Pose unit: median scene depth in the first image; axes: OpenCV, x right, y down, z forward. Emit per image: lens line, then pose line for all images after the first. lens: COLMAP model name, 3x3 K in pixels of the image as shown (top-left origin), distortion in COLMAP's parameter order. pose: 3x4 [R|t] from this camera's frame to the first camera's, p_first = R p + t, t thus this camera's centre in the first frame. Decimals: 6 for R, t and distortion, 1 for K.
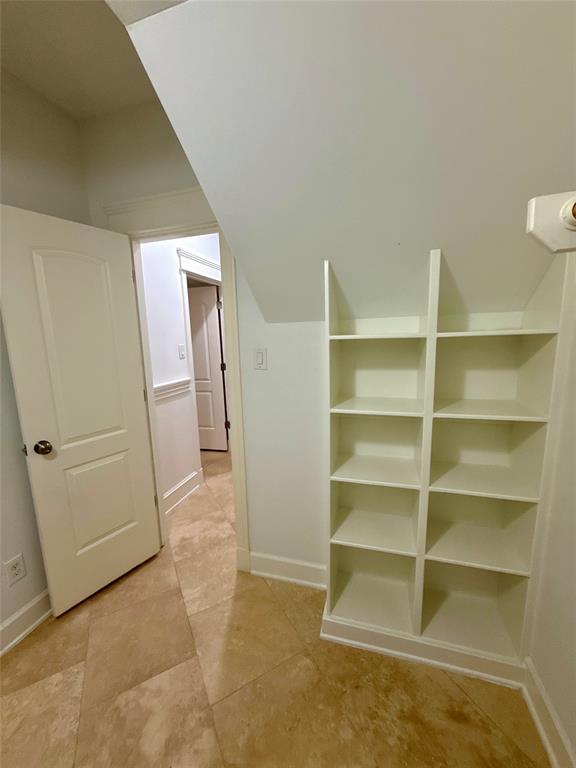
lens RADIAL K [[306.3, 0, 288.0], [0, 306.3, 384.0], [0, 0, 1]] dist [0.000565, -0.000031]
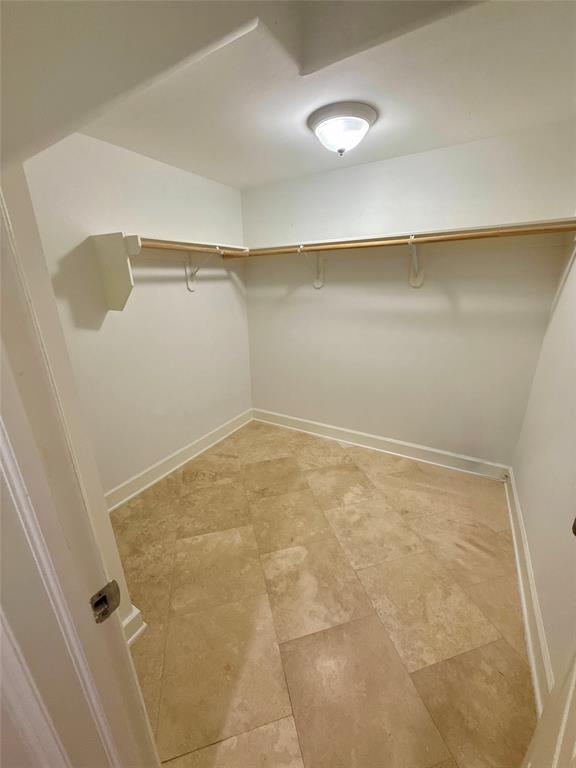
lens RADIAL K [[306.3, 0, 288.0], [0, 306.3, 384.0], [0, 0, 1]] dist [0.000565, -0.000031]
pose [[-0.970399, -0.029312, 0.239723, -0.574549], [0.085720, 0.886176, 0.455350, -0.214341], [-0.225785, 0.462420, -0.857432, 1.569896]]
